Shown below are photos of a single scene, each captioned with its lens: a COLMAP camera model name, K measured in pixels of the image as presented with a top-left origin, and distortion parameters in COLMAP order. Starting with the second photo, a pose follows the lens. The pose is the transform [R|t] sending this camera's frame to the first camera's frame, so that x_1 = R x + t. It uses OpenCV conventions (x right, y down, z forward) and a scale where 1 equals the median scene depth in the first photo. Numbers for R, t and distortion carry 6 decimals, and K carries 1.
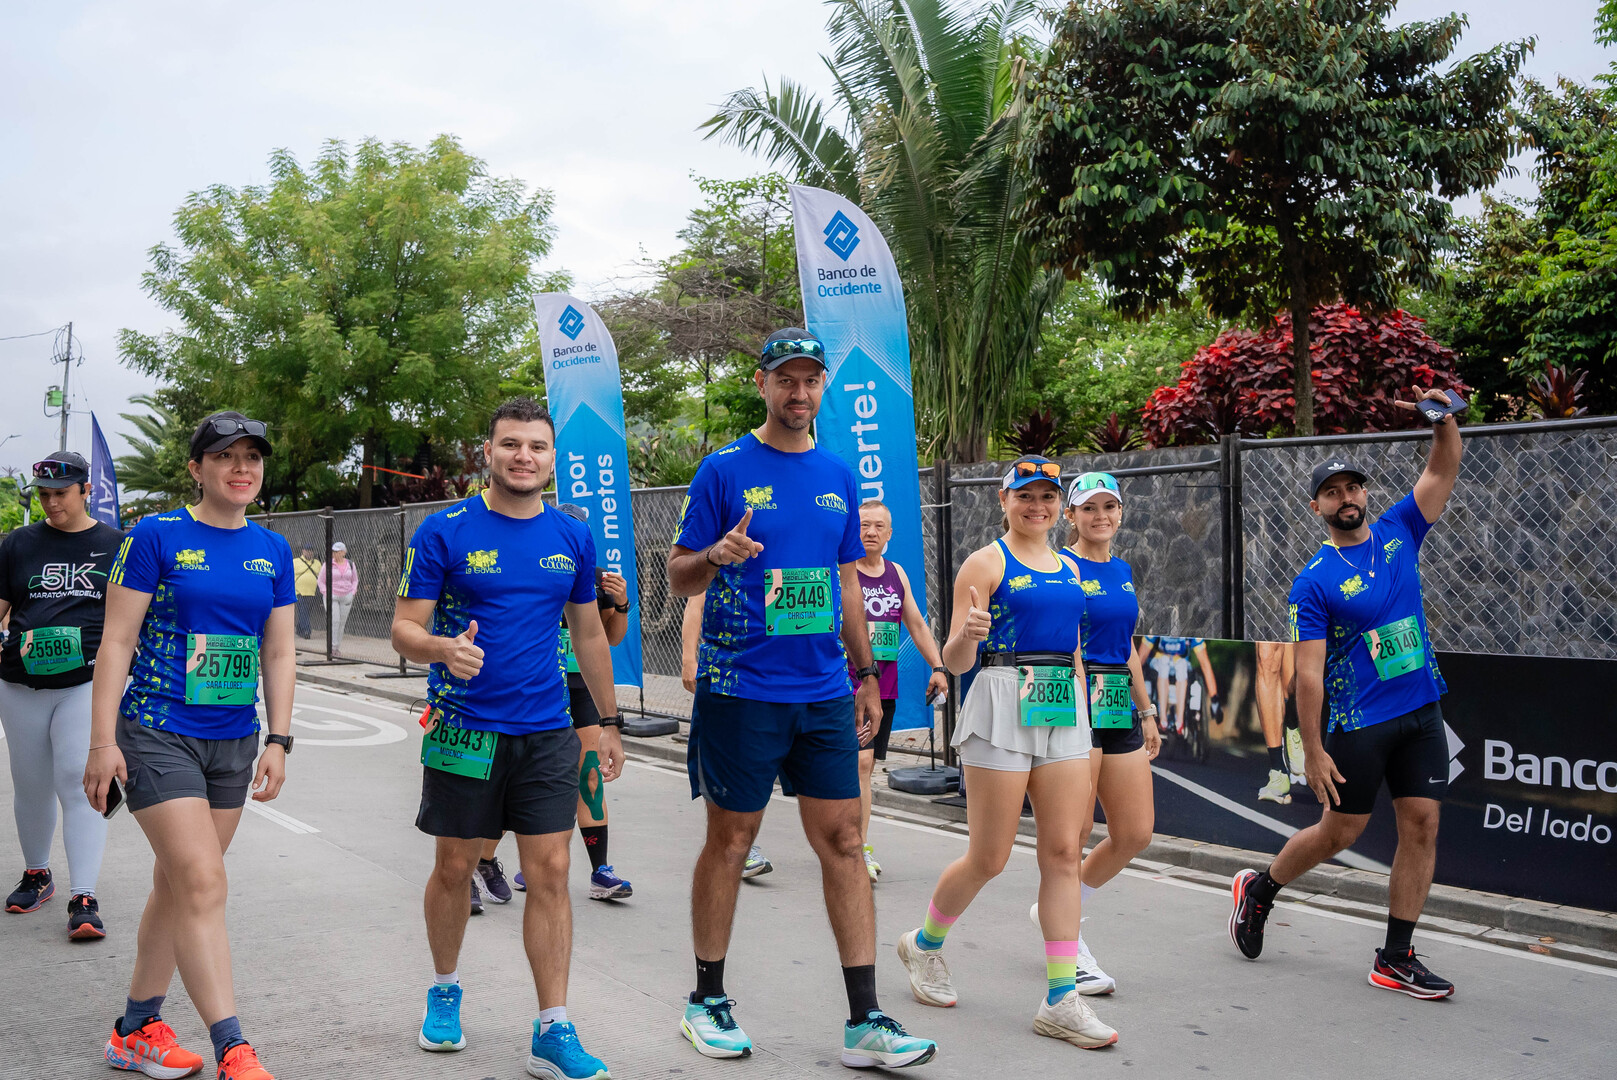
lens RADIAL K [[1614.0, 0, 809.1], [0, 1614.0, 539.1], [0, 0, 1]] dist [-0.099547, -0.002229]
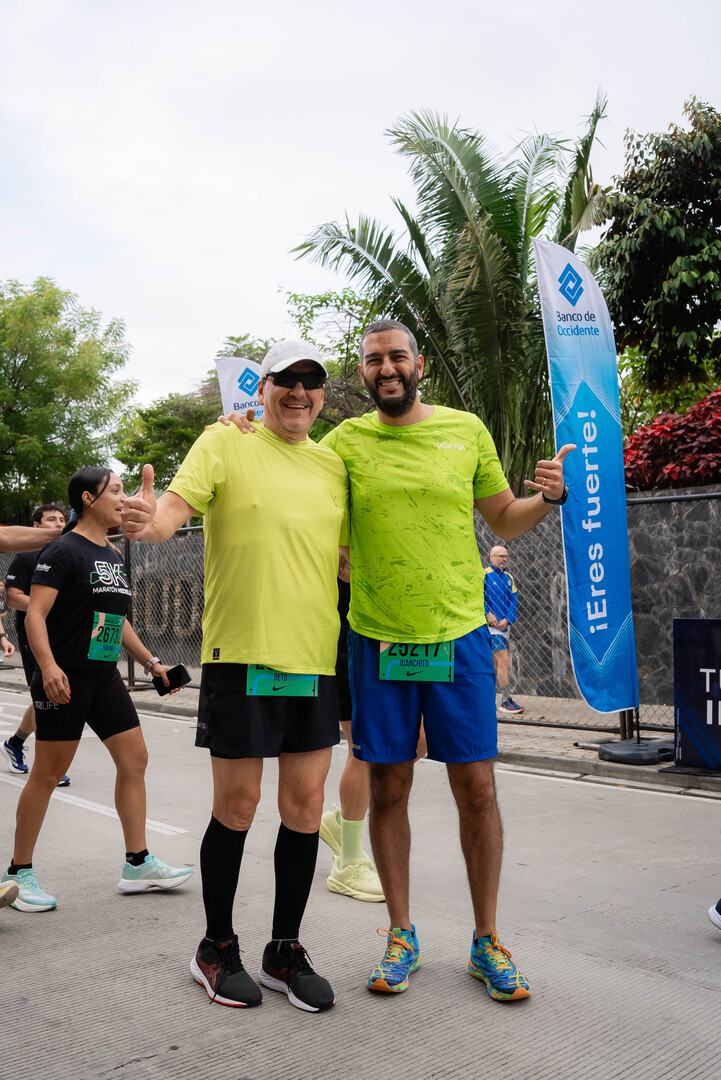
lens RADIAL K [[1081.1, 0, 361.3], [0, 1081.1, 539.3], [0, 0, 1]] dist [-0.076950, 0.006253]
pose [[0.993015, -0.007453, 0.117754, -0.119700], [0.012208, 0.999137, -0.039711, 0.013131], [-0.117357, 0.040871, 0.992248, 0.135581]]
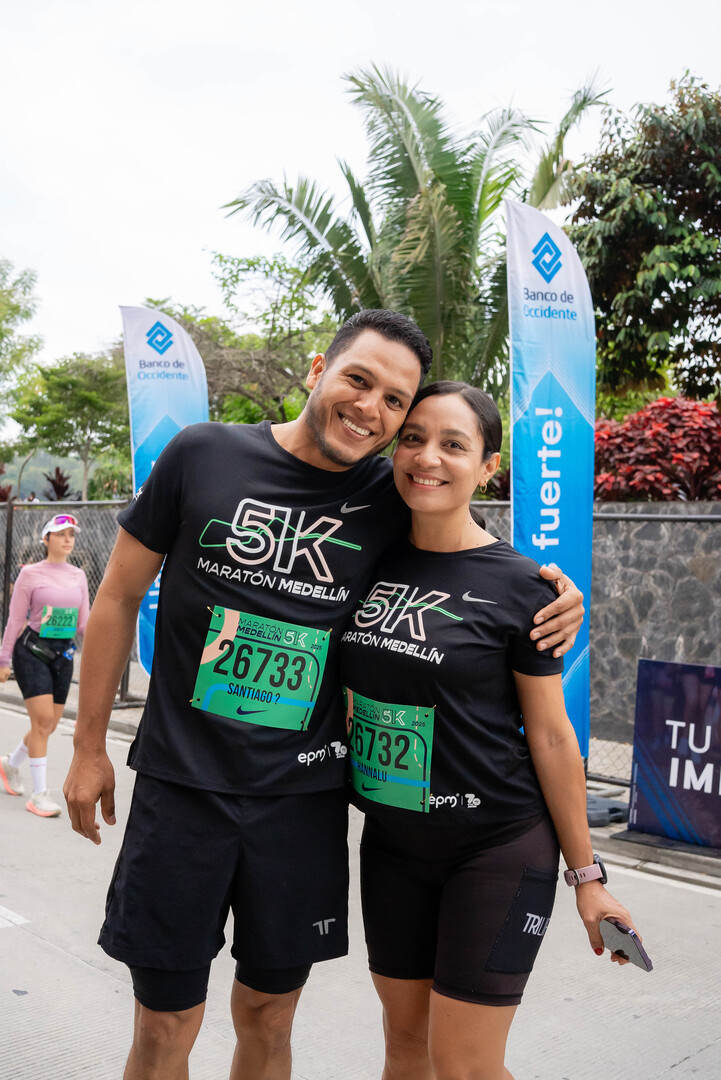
lens RADIAL K [[1084.6, 0, 361.0], [0, 1084.6, 540.5], [0, 0, 1]] dist [-0.096219, 0.006280]
pose [[0.976496, 0.067245, 0.204775, -0.116159], [-0.063030, 0.997645, -0.027043, 0.005185], [-0.206112, 0.013501, 0.978435, 0.206093]]
